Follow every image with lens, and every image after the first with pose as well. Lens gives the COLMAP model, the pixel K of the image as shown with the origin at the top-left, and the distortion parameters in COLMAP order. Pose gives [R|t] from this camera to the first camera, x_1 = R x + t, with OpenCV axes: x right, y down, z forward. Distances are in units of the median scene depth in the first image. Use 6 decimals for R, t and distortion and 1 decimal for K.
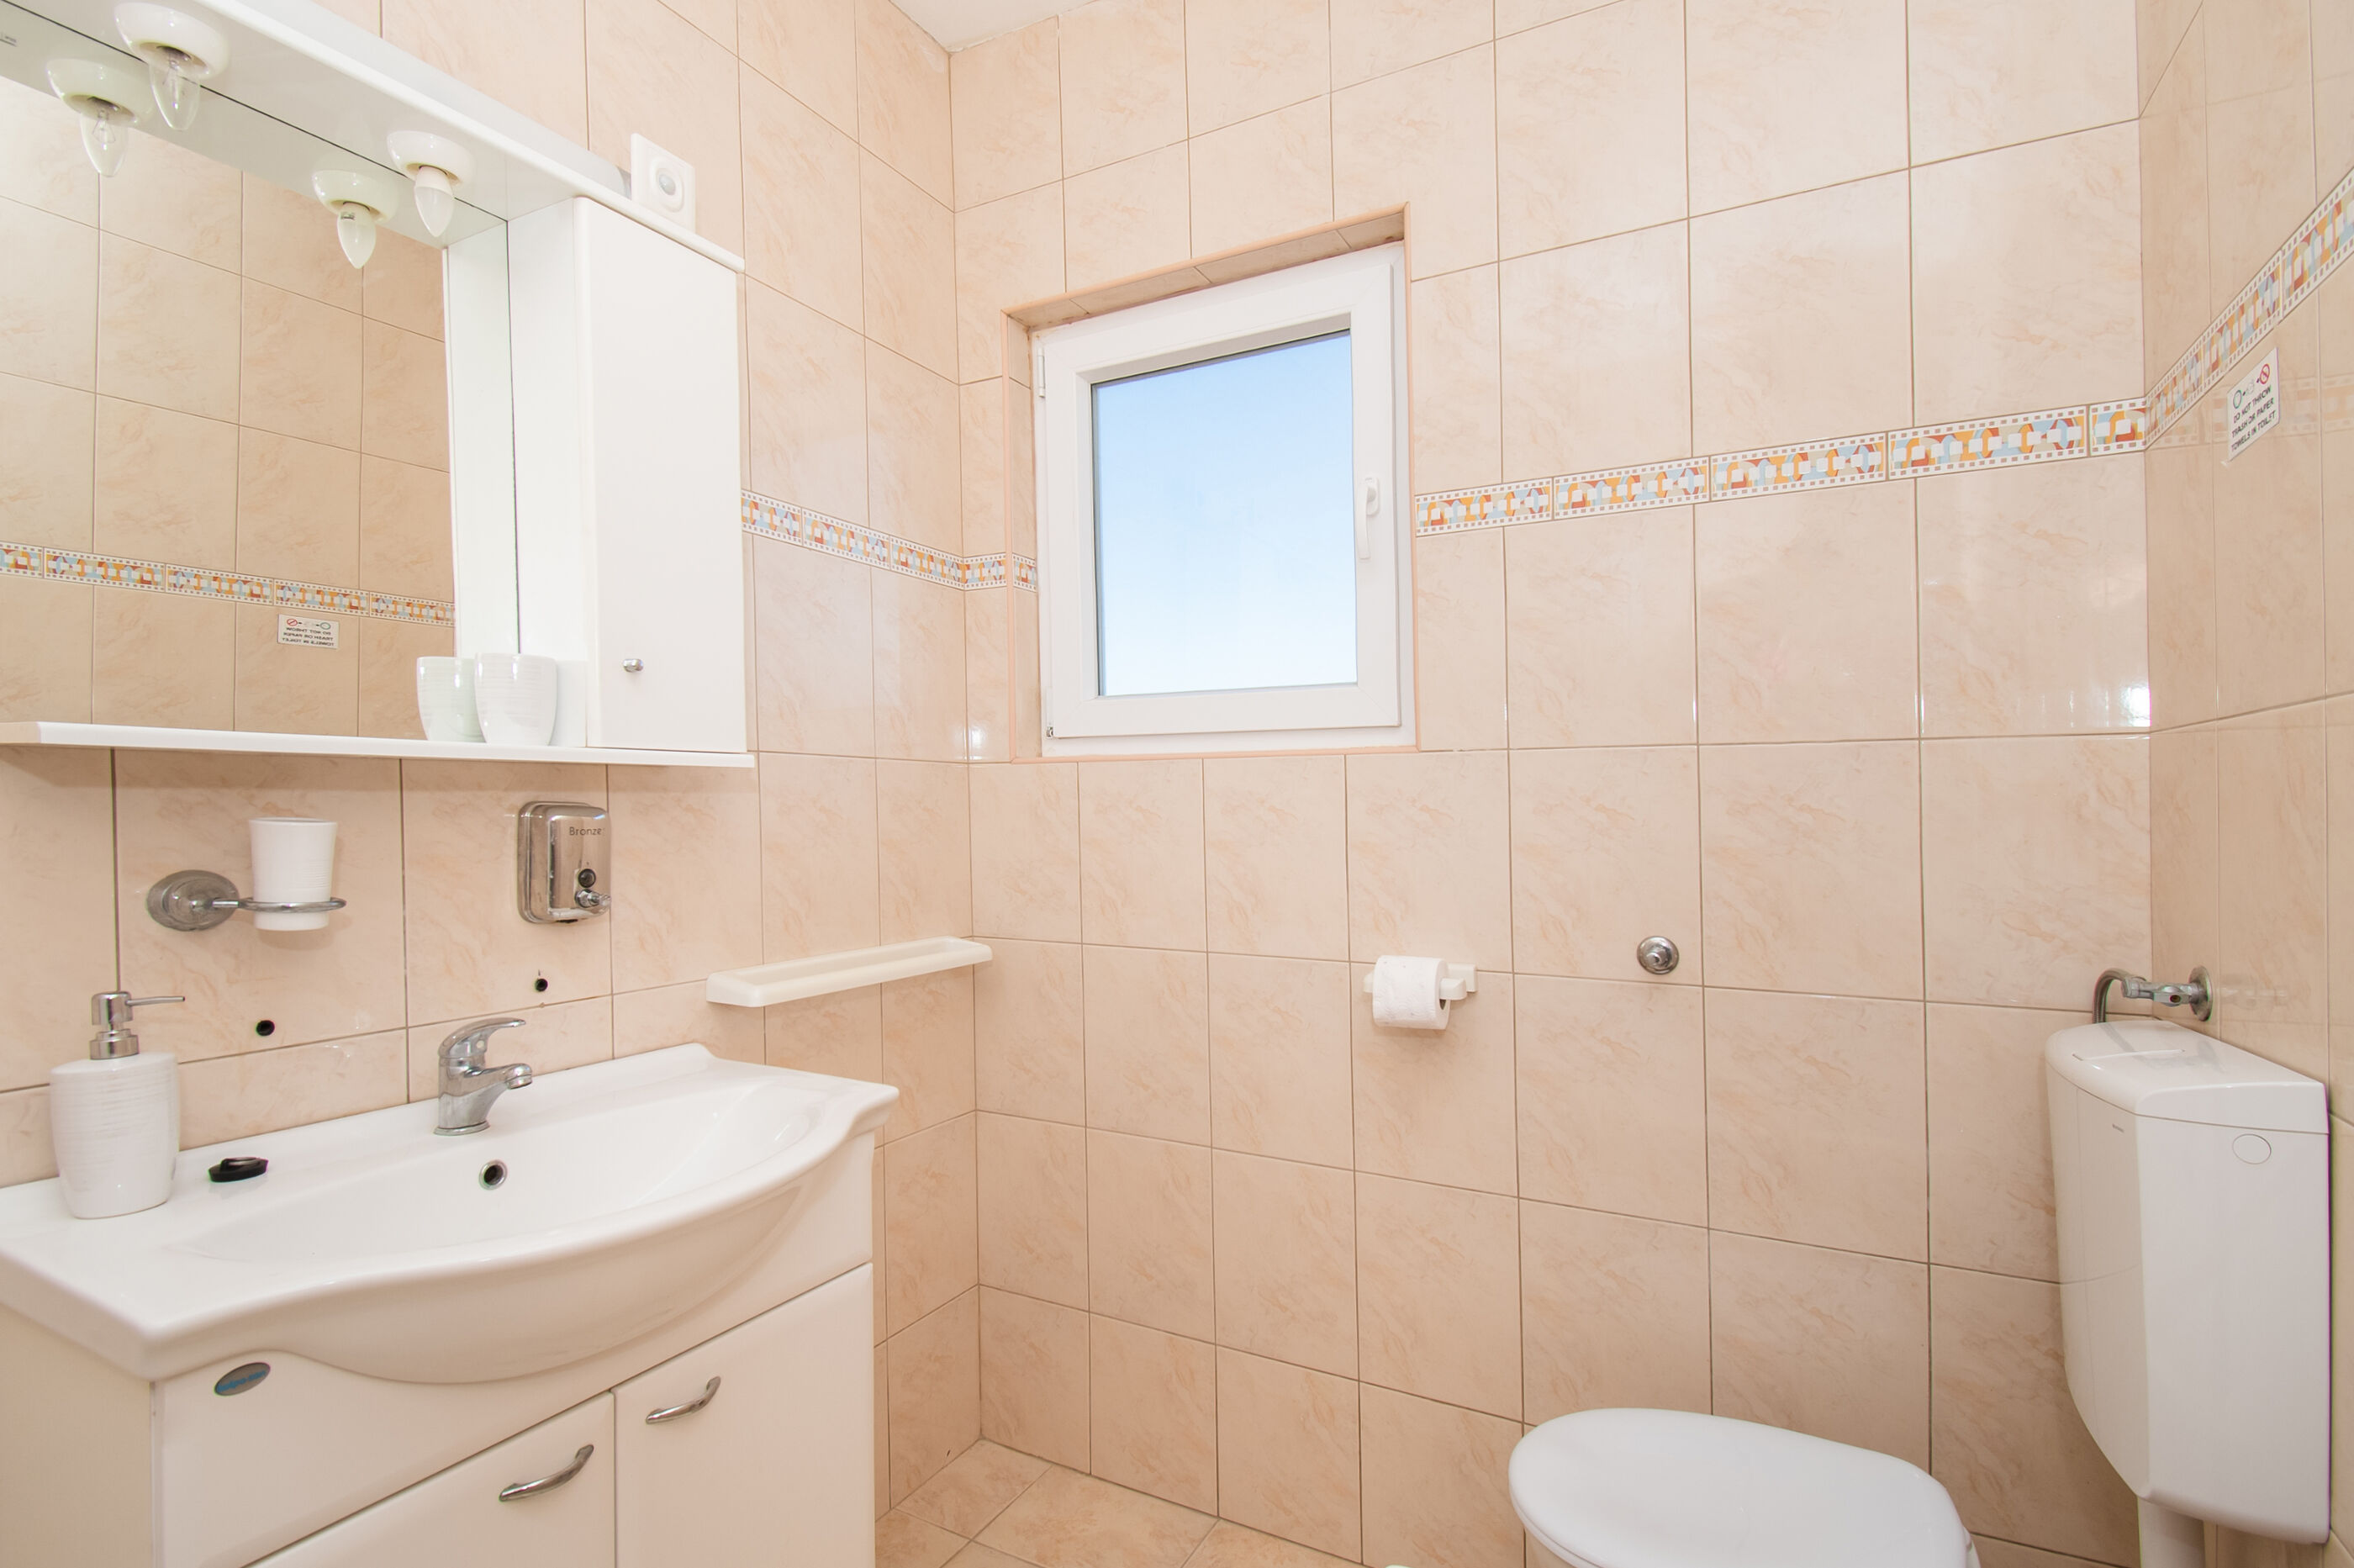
lens RADIAL K [[1104.7, 0, 1177.0], [0, 1104.7, 784.0], [0, 0, 1]] dist [0.010235, -0.020160]
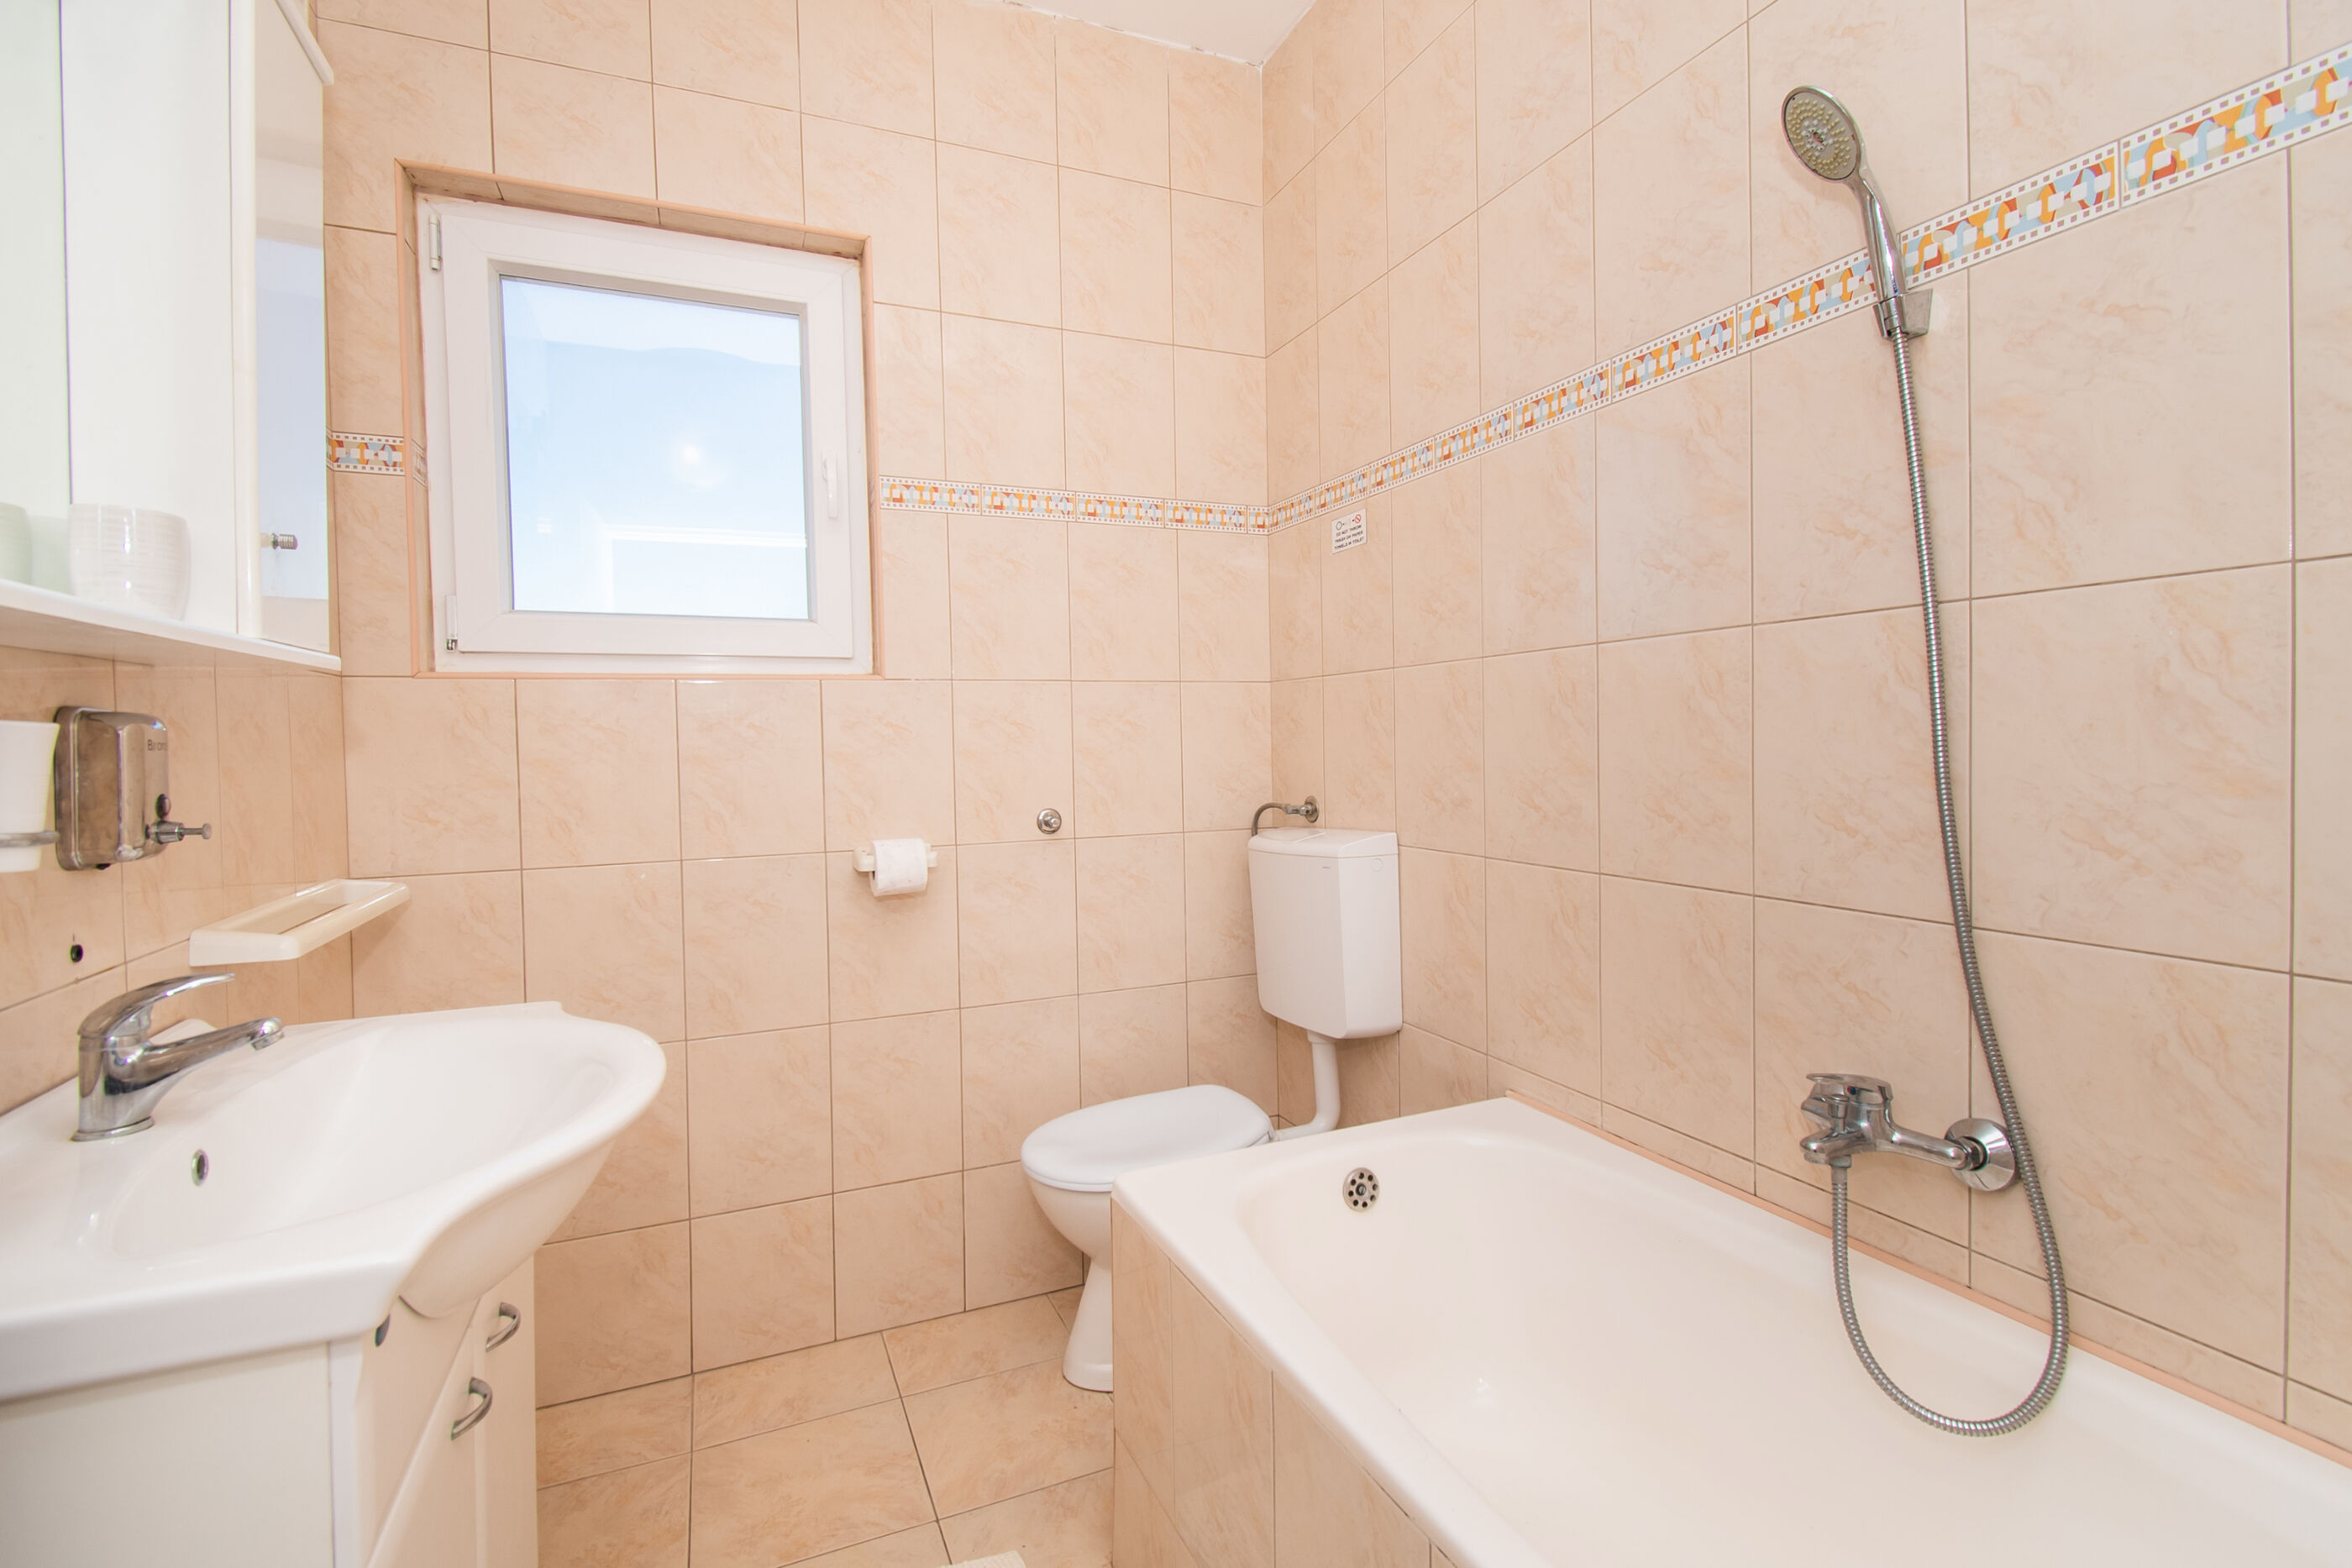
lens RADIAL K [[1069.6, 0, 1189.0], [0, 1069.6, 751.0], [0, 0, 1]] dist [0.000454, -0.011357]
pose [[0.601394, -0.019015, 0.798727, -0.542970], [-0.001095, 0.999696, 0.024623, 0.021810], [-0.798952, -0.015682, 0.601190, -0.016263]]
